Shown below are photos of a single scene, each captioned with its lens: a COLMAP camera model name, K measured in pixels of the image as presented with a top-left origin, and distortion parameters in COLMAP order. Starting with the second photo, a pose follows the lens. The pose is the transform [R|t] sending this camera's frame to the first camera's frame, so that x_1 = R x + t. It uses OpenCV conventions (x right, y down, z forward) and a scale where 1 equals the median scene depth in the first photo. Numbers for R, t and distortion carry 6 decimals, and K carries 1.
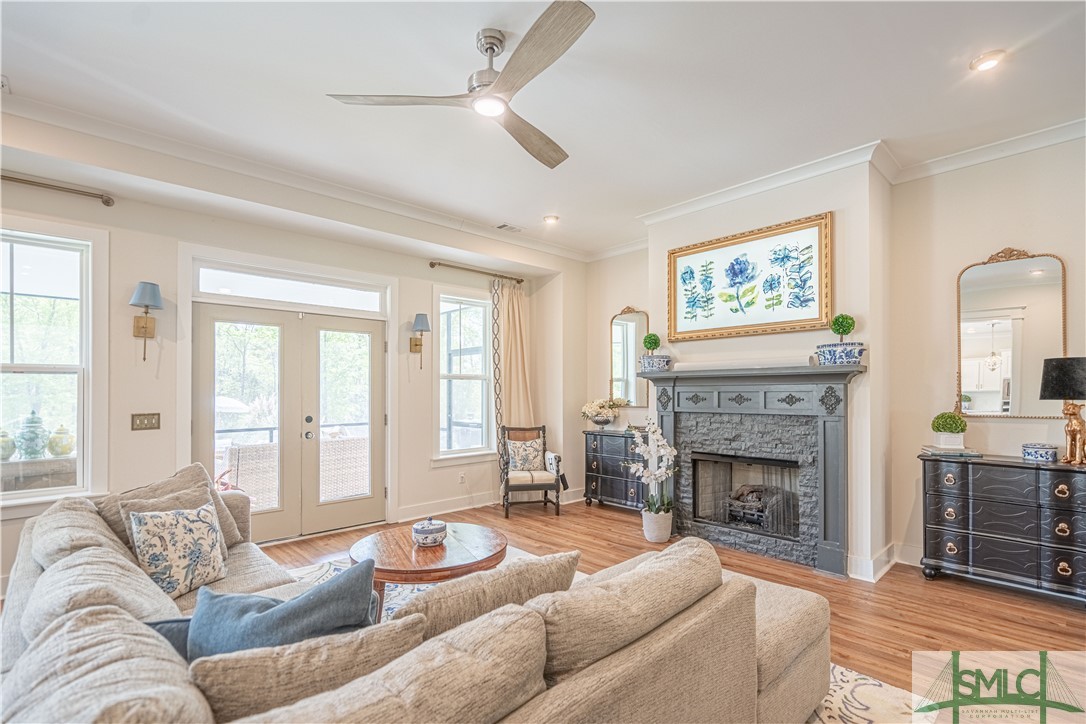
lens RADIAL K [[499.1, 0, 541.6], [0, 499.1, 386.3], [0, 0, 1]] dist [-0.000213, 0.000372]
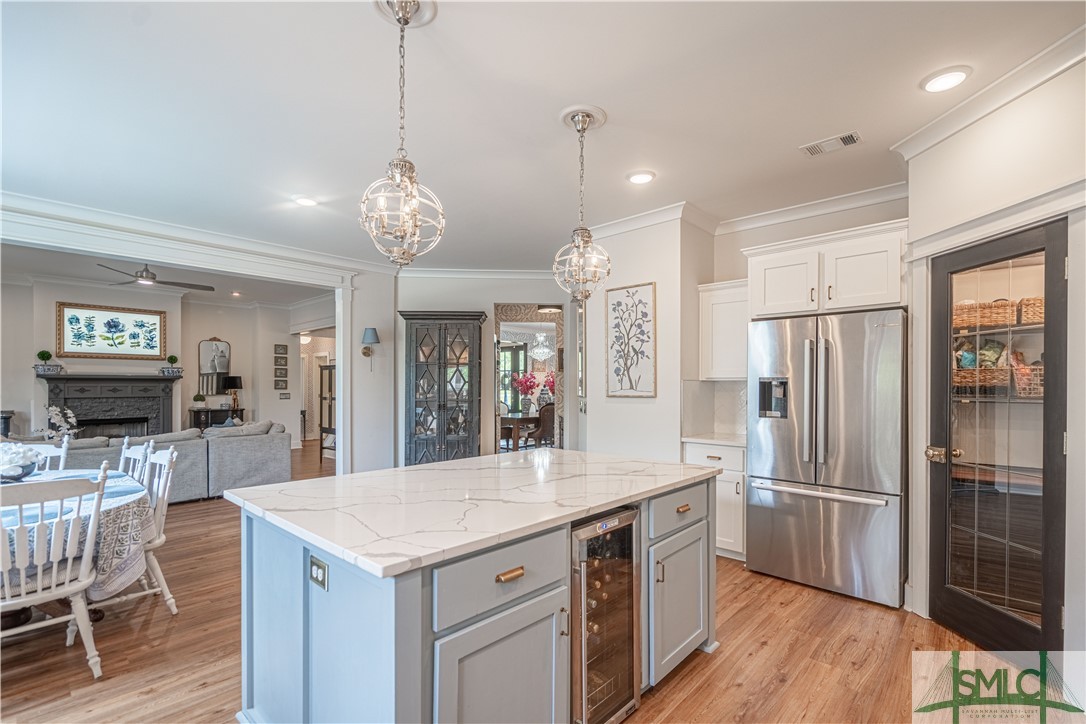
lens RADIAL K [[499.1, 0, 541.6], [0, 499.1, 386.3], [0, 0, 1]] dist [-0.000213, 0.000372]
pose [[-0.078516, 0.001865, 0.996911, -1.731222], [-0.008328, 0.999962, -0.002527, 0.000814], [-0.996878, -0.008501, -0.078498, -0.548440]]
